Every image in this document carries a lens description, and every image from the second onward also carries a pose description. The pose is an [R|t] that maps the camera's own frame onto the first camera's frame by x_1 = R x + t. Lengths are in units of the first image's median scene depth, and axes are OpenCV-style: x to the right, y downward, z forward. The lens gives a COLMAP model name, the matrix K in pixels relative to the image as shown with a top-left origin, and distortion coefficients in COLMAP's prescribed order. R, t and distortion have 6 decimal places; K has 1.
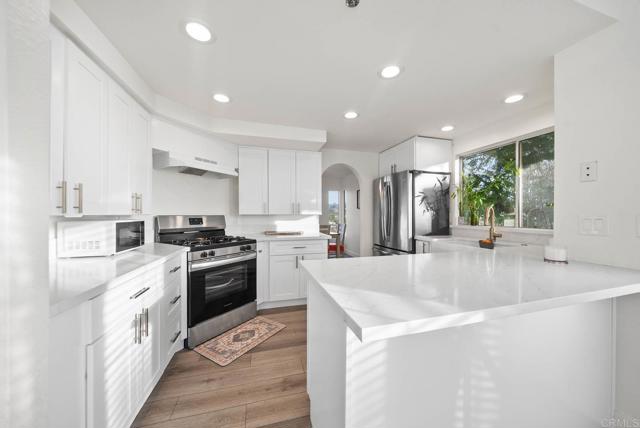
lens RADIAL K [[222.1, 0, 321.2], [0, 222.1, 217.6], [0, 0, 1]] dist [-0.003154, -0.000136]
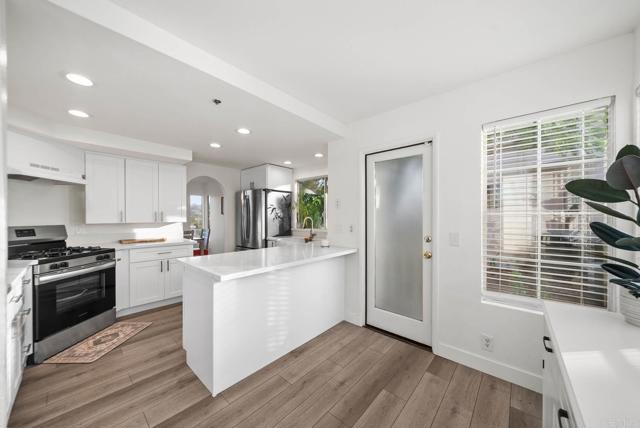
lens RADIAL K [[222.1, 0, 321.2], [0, 222.1, 217.6], [0, 0, 1]] dist [-0.003154, -0.000136]
pose [[0.838027, -0.001016, 0.545628, -0.046777], [0.005844, 0.999958, -0.007114, -0.028632], [-0.545597, 0.009151, 0.837998, -0.352657]]
